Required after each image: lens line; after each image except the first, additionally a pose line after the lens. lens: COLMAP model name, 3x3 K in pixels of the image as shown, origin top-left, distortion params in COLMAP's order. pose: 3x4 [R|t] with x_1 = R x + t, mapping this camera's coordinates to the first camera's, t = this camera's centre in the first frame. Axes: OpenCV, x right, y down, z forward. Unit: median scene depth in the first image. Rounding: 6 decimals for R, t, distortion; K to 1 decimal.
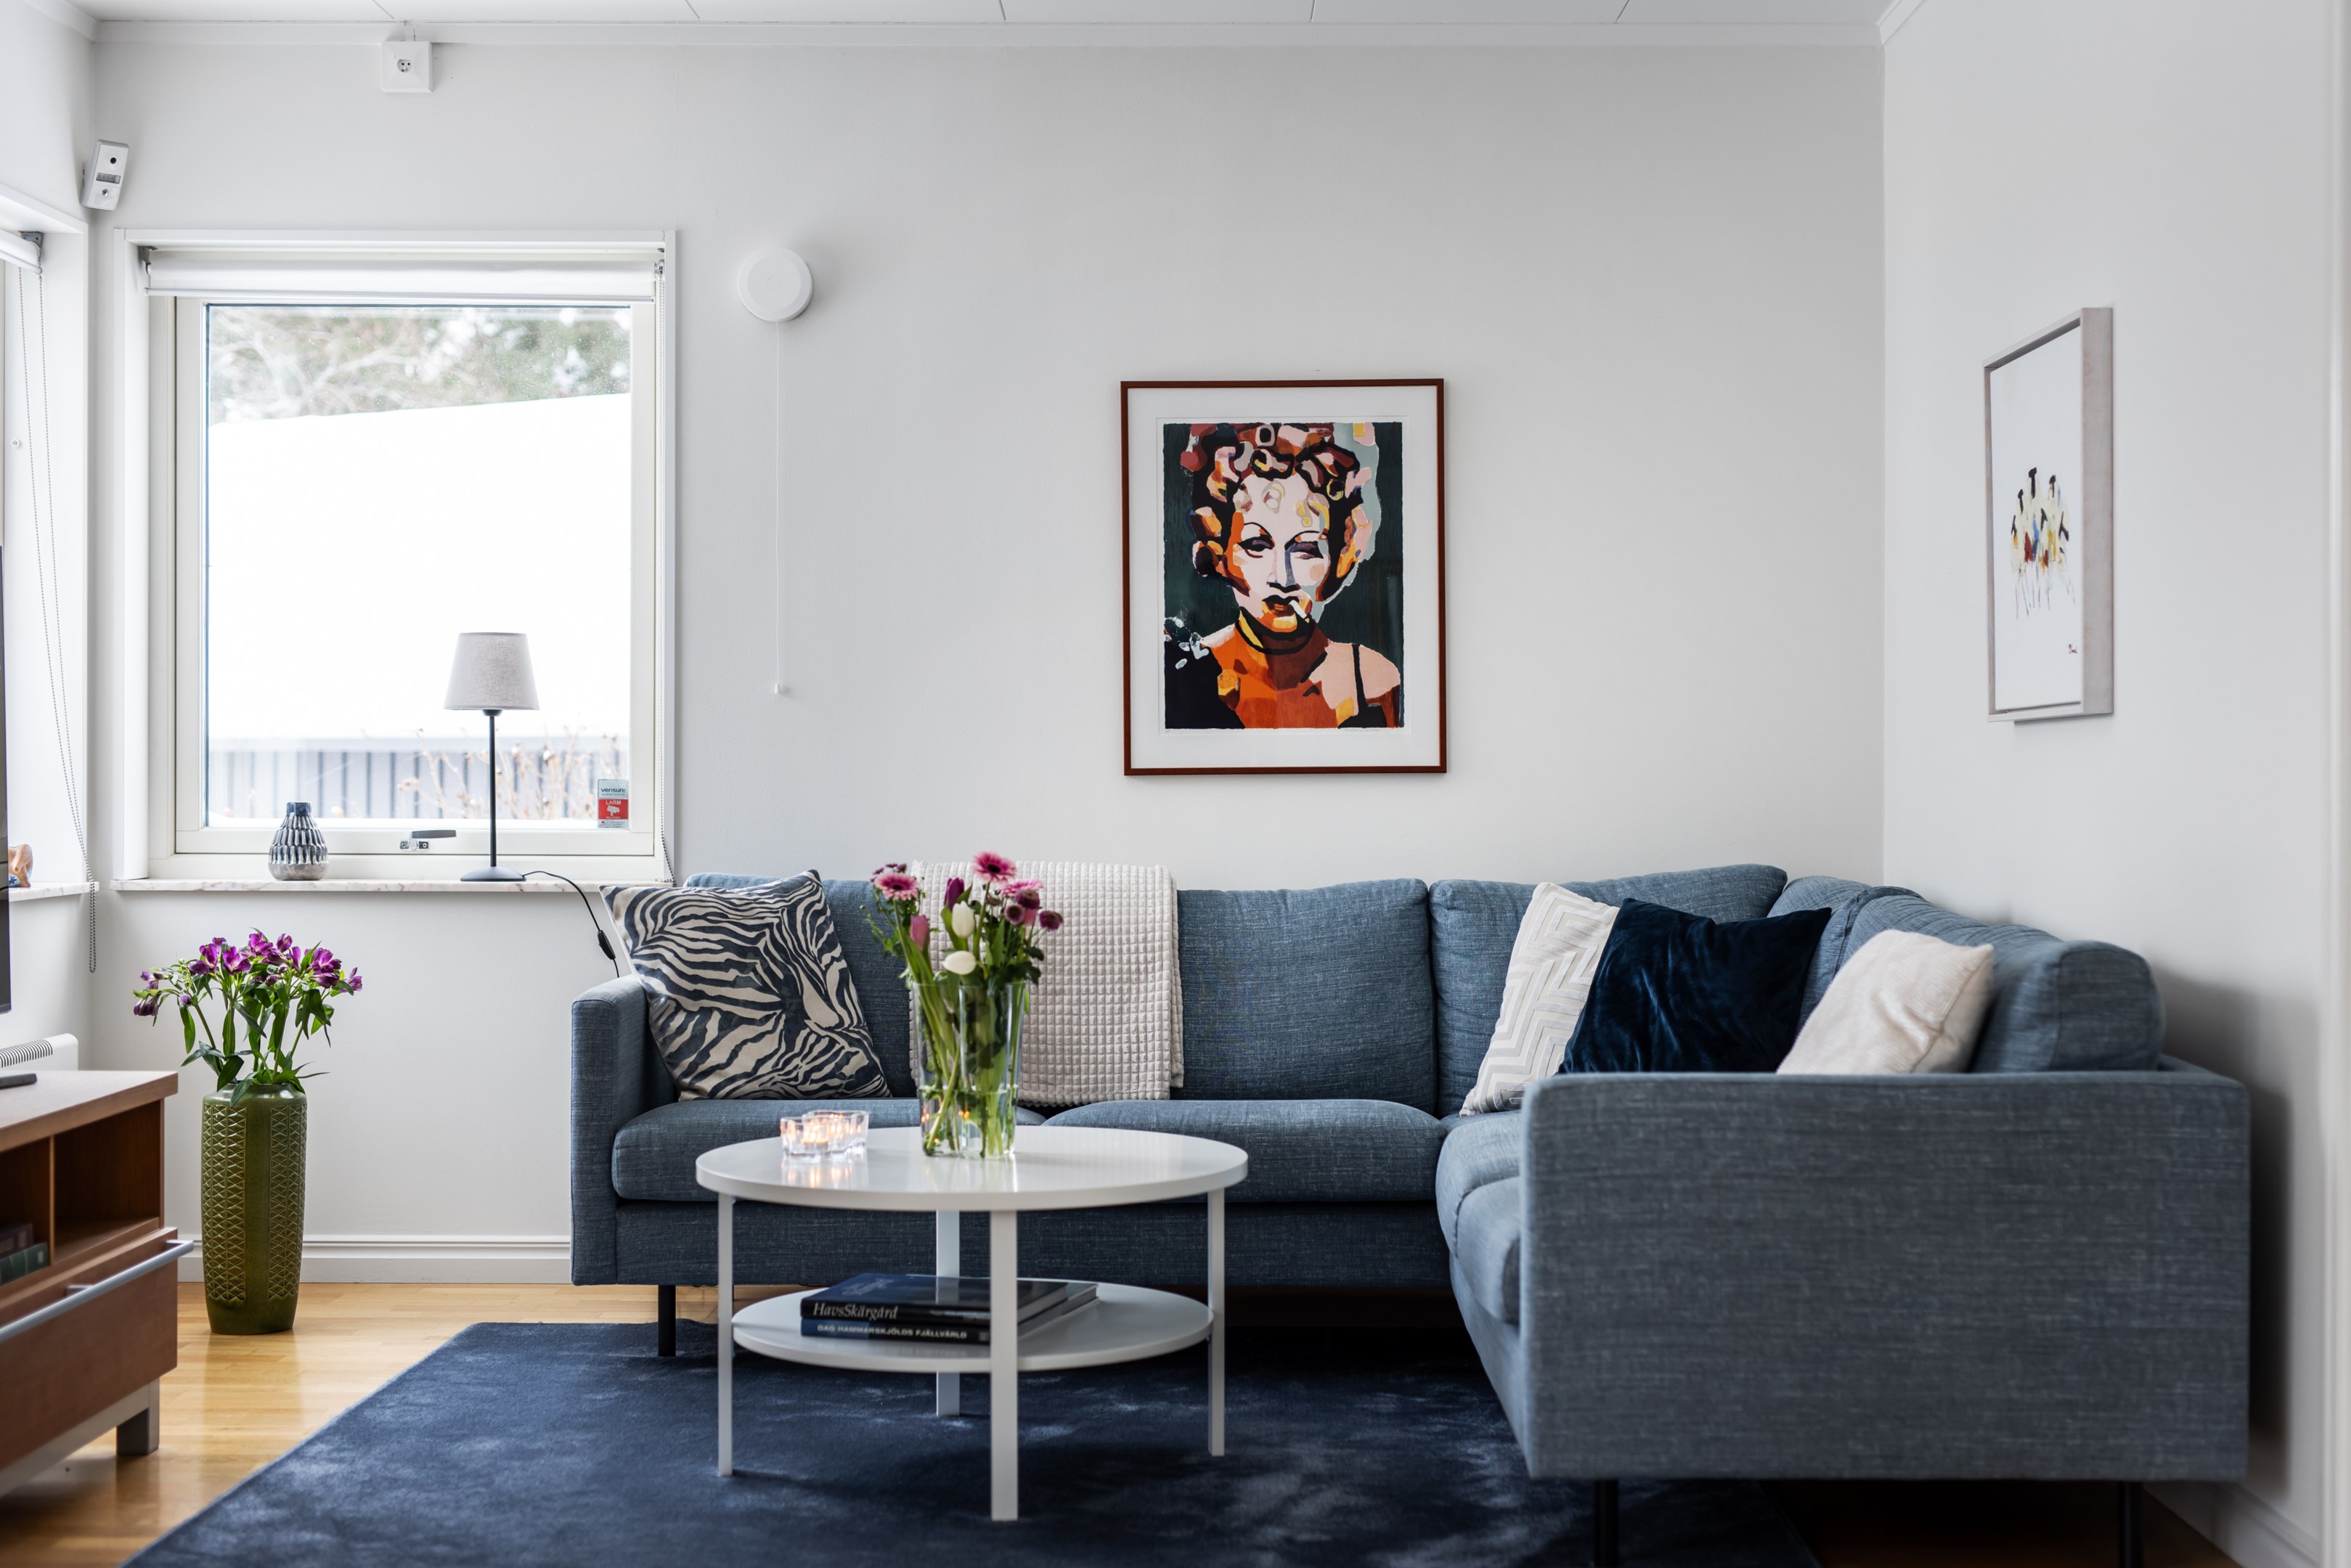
lens RADIAL K [[3502.0, 0, 1194.2], [0, 3502.0, 798.6], [0, 0, 1]] dist [0.019843, 0.000000]
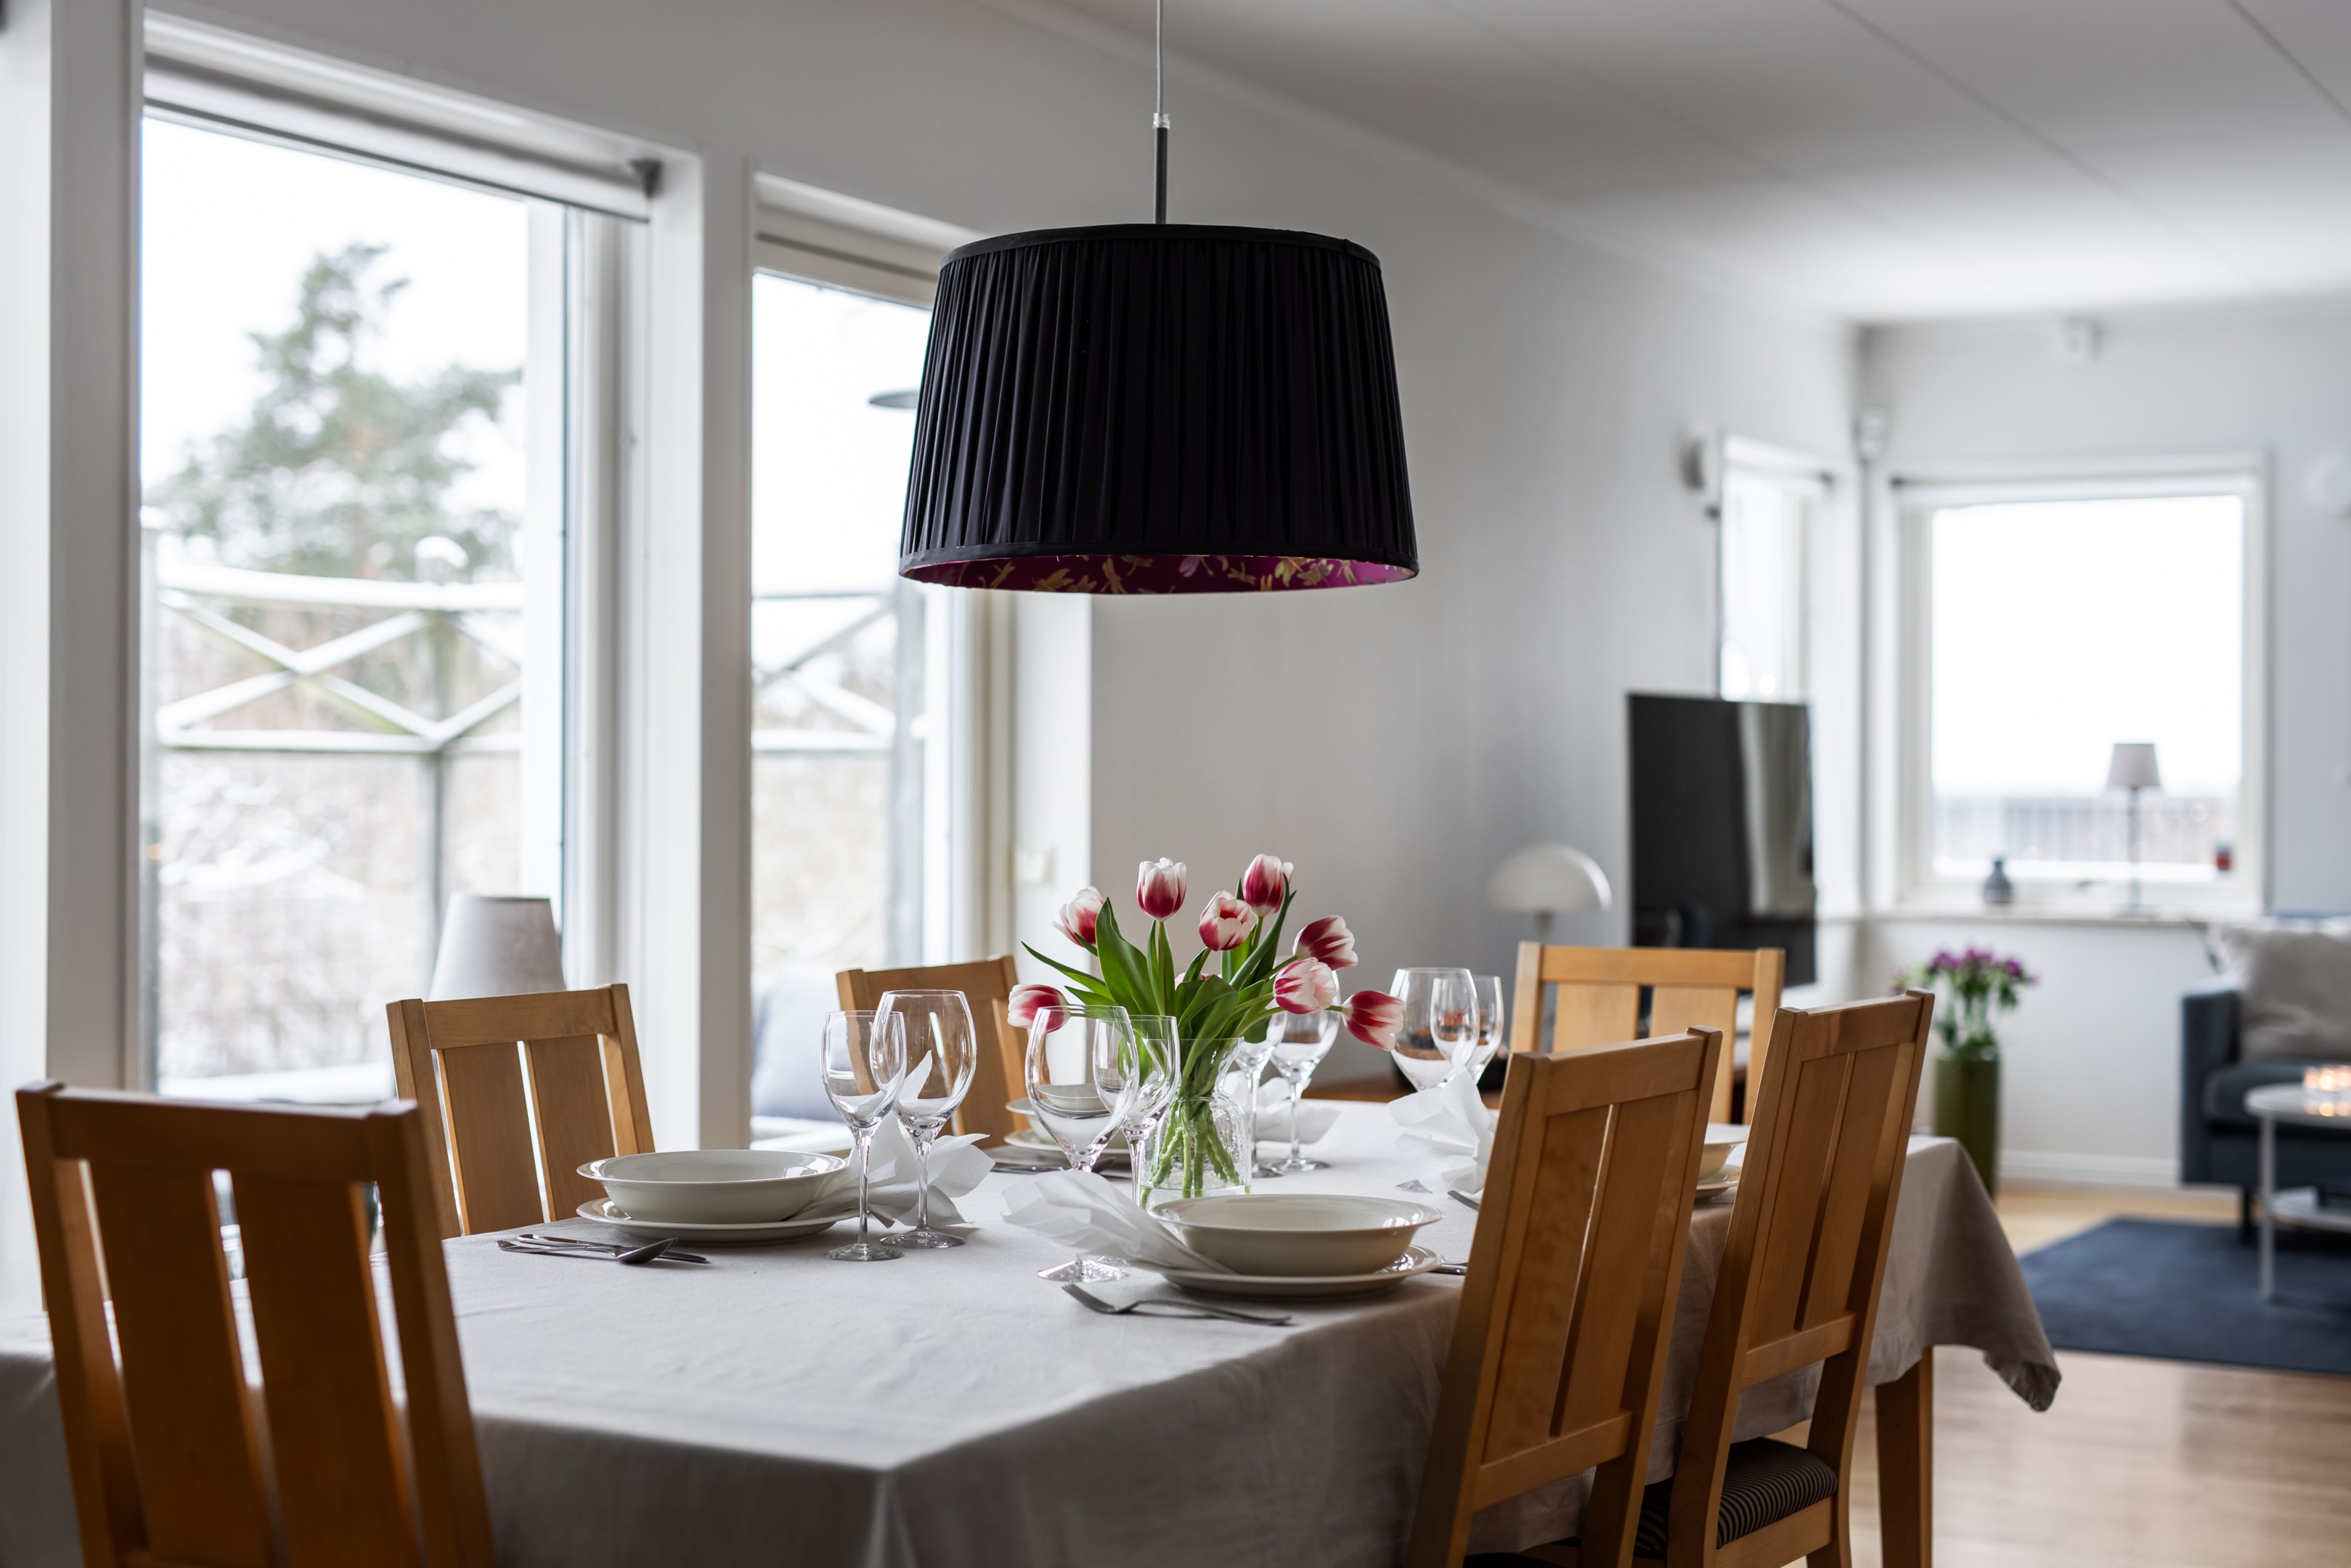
lens RADIAL K [[3502.0, 0, 1189.8], [0, 3502.0, 806.8], [0, 0, 1]] dist [0.019843, 0.000000]
pose [[0.887478, 0.002811, -0.460841, 0.125902], [-0.003473, 0.999994, -0.000587, -0.018489], [0.460836, 0.002121, 0.887483, -0.478259]]
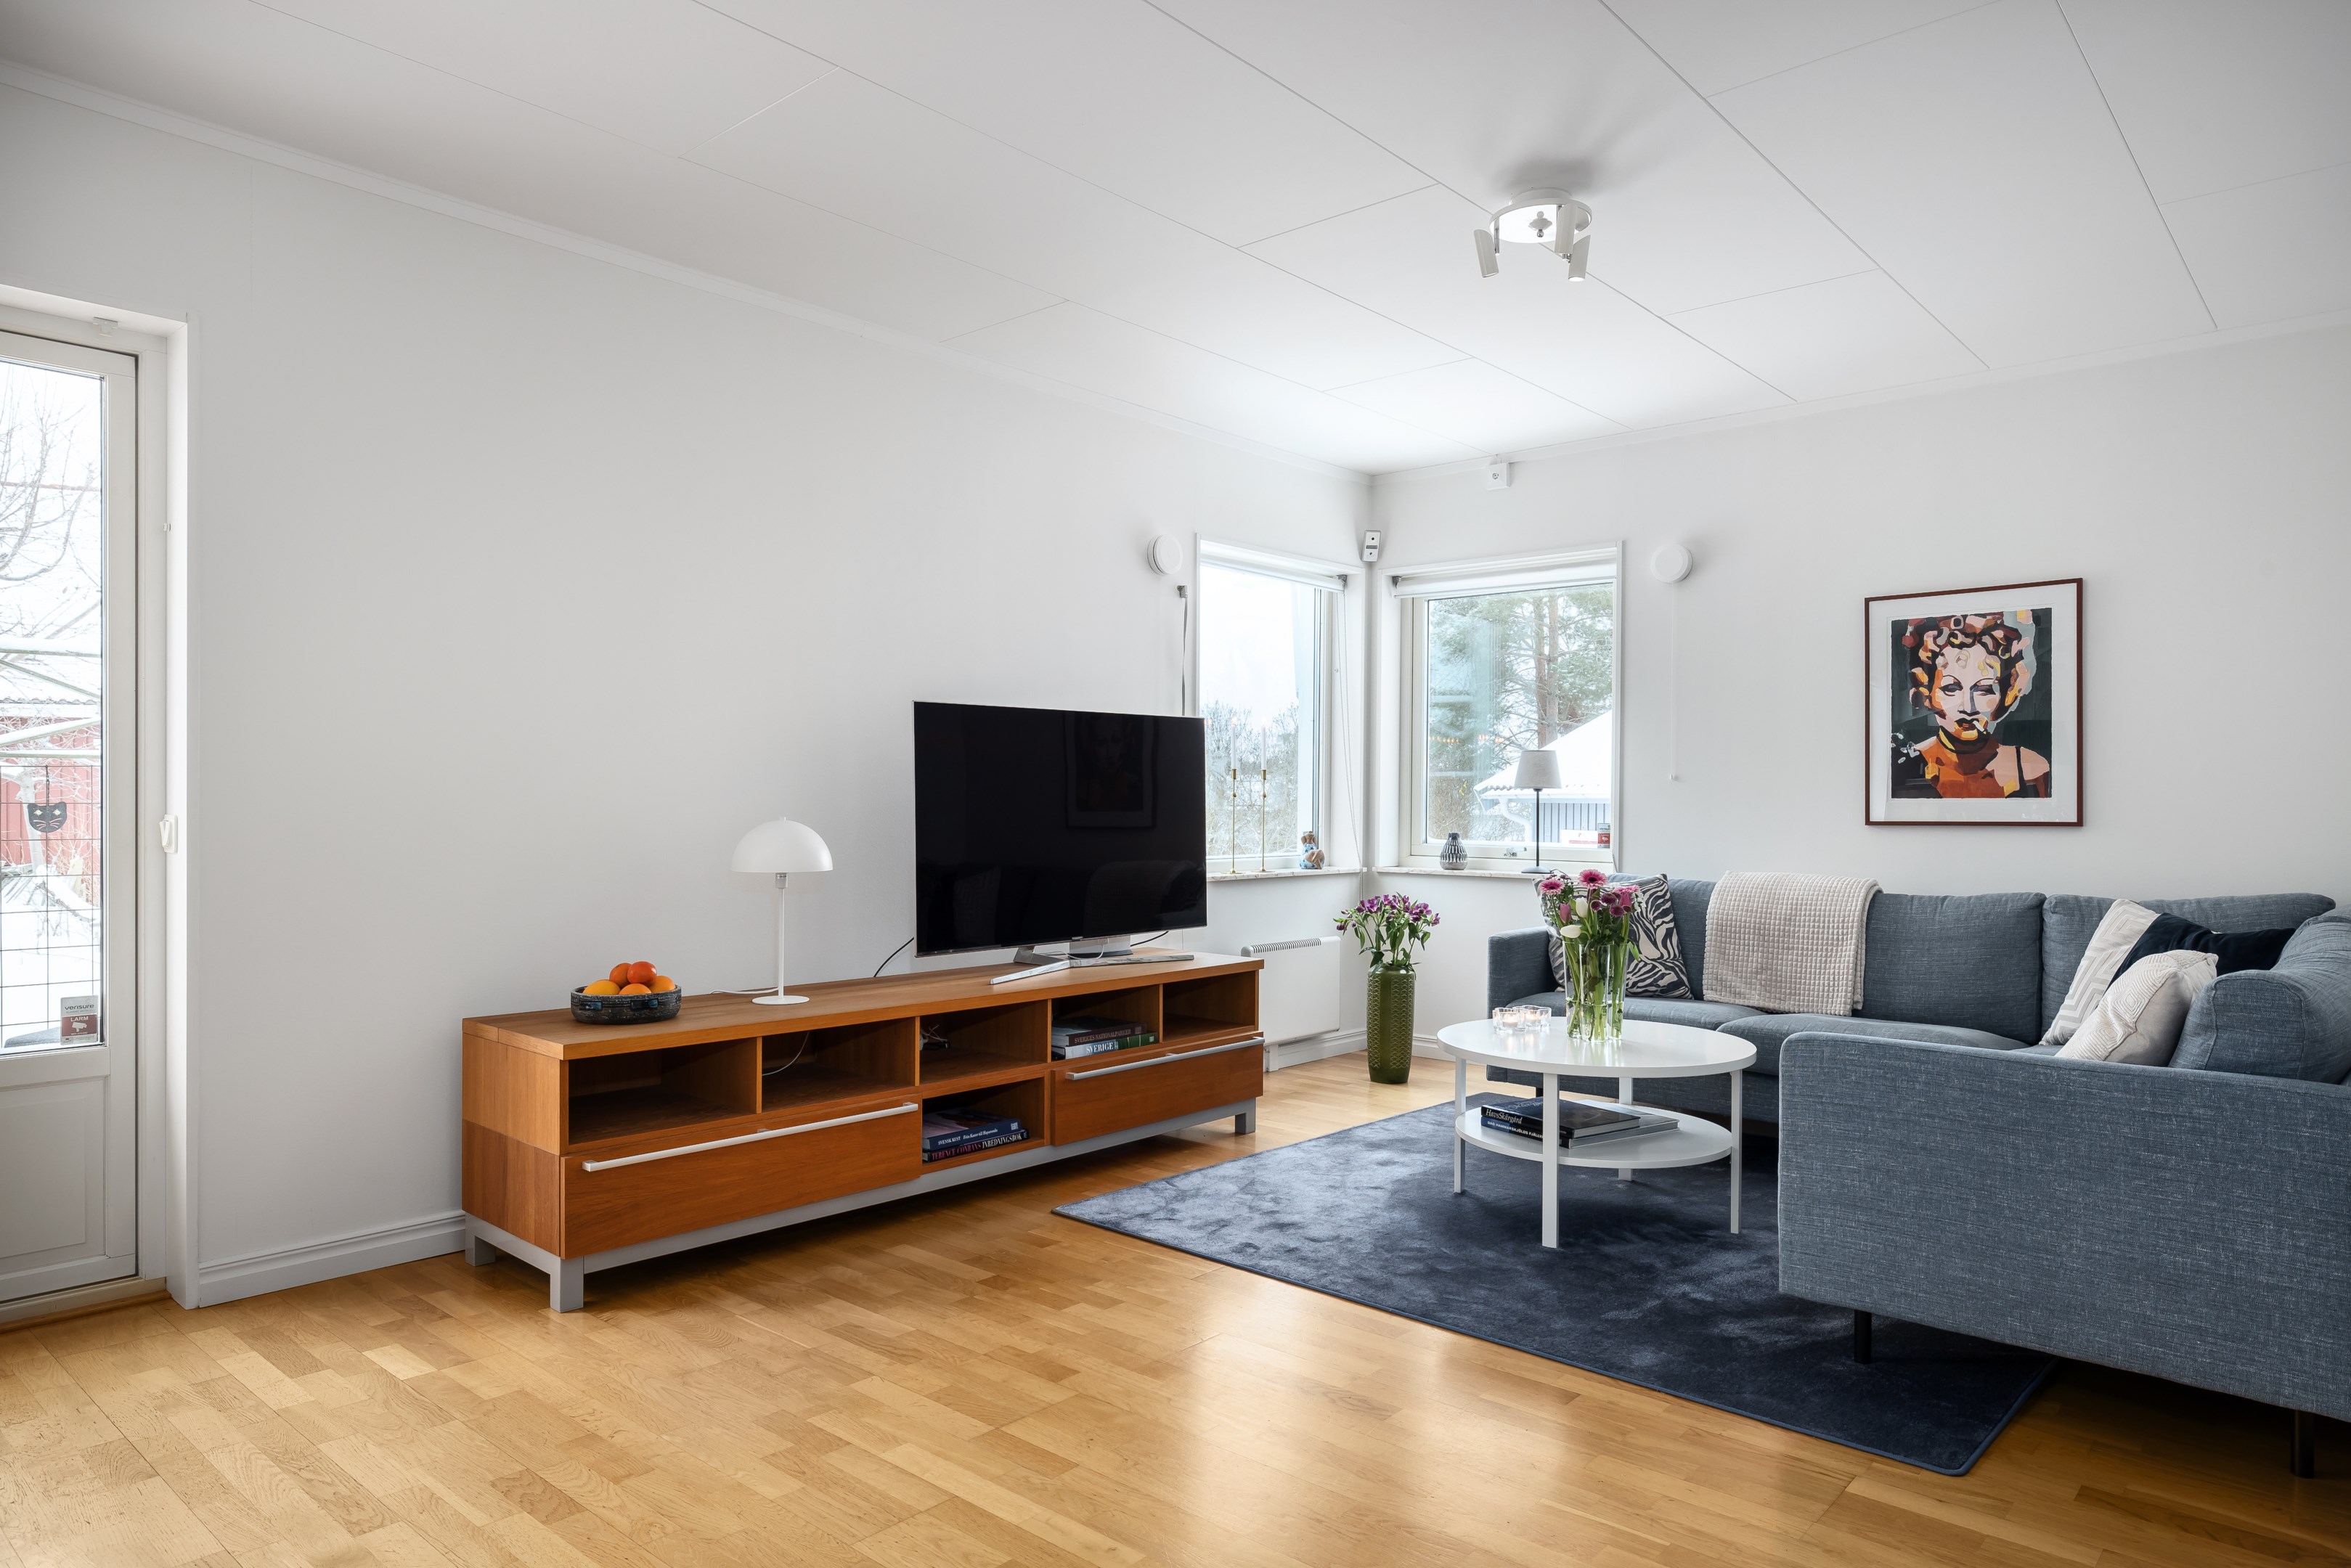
lens RADIAL K [[1491.5, 0, 1174.4], [0, 1491.5, 814.2], [0, 0, 1]] dist [0.003706, 0.004160]
pose [[0.736439, 0.008958, -0.676445, 0.247059], [-0.011491, 0.999934, 0.000731, -0.009434], [0.676407, 0.007235, 0.736493, 0.243988]]
